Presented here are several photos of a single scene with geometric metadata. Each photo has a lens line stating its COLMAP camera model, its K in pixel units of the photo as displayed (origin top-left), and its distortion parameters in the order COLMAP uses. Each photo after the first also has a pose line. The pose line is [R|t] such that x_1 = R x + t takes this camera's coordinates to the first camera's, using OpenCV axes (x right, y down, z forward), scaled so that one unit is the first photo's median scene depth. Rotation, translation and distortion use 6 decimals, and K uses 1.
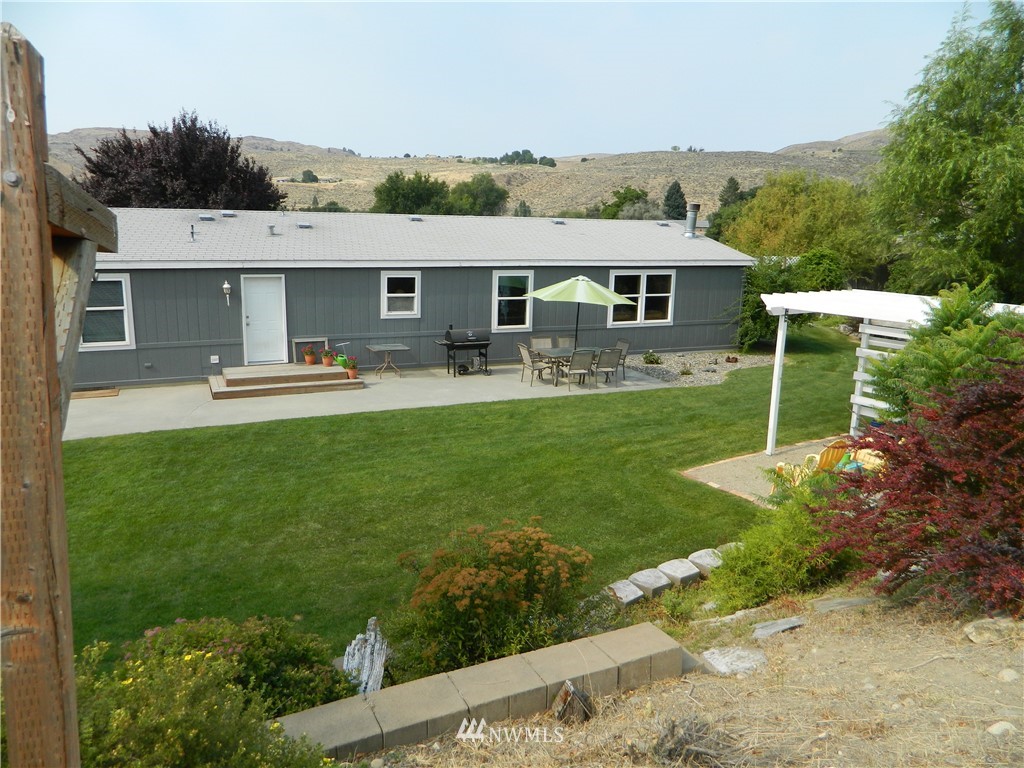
lens RADIAL K [[753.4, 0, 512.3], [0, 753.4, 382.0], [0, 0, 1]] dist [0.001817, 0.001217]
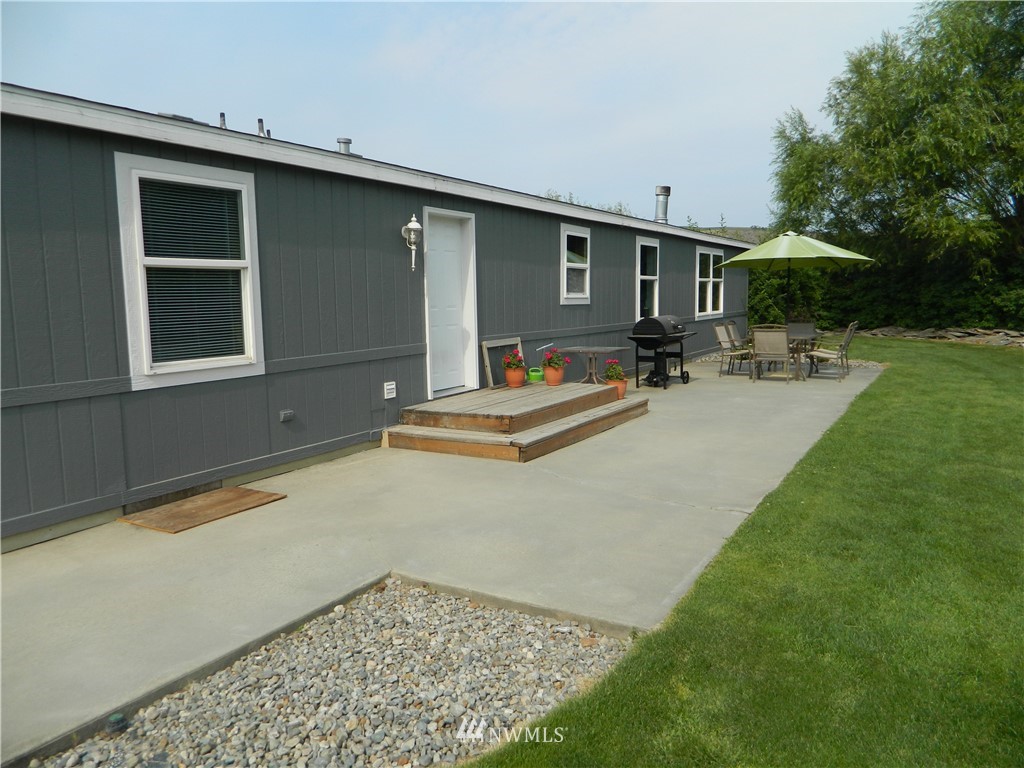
lens RADIAL K [[753.4, 0, 509.4], [0, 753.4, 380.9], [0, 0, 1]] dist [0.001817, 0.001217]
pose [[0.825384, -0.100397, 0.555573, -0.571391], [0.153563, 0.986883, -0.049802, -0.002177], [-0.543286, 0.126421, 0.829975, 0.573894]]
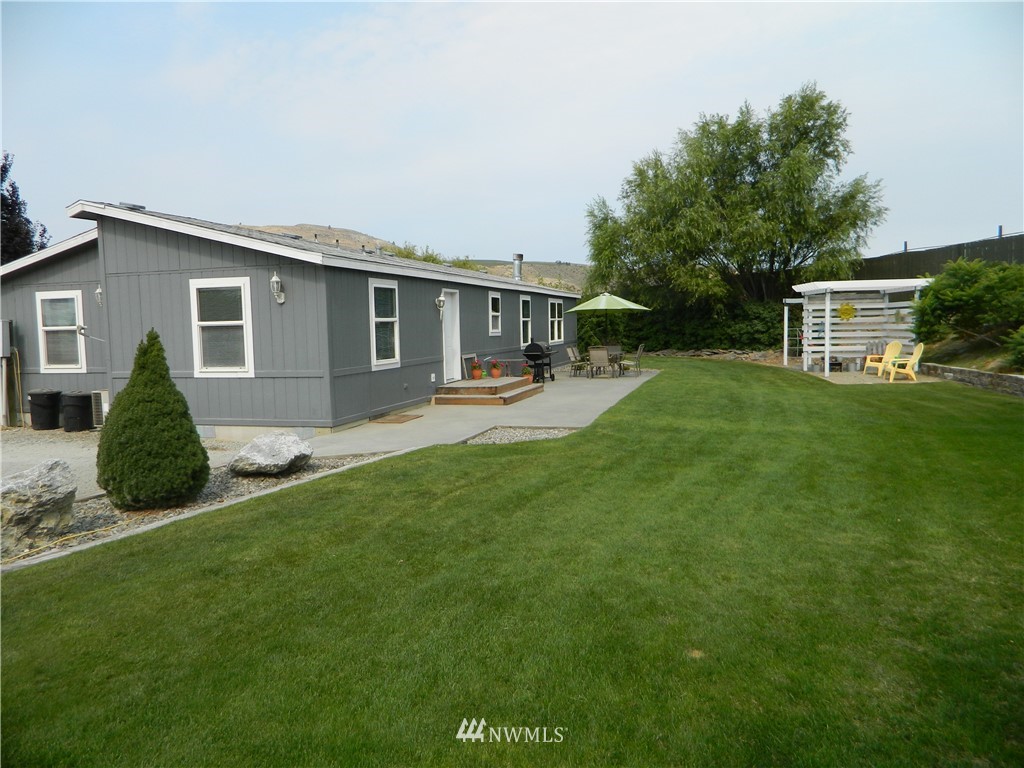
lens RADIAL K [[753.4, 0, 512.8], [0, 753.4, 384.7], [0, 0, 1]] dist [0.001817, 0.001217]
pose [[0.660973, -0.098747, 0.743884, -0.998544], [0.195321, 0.979775, -0.043490, 0.037145], [-0.724544, 0.174042, 0.666892, 0.303049]]
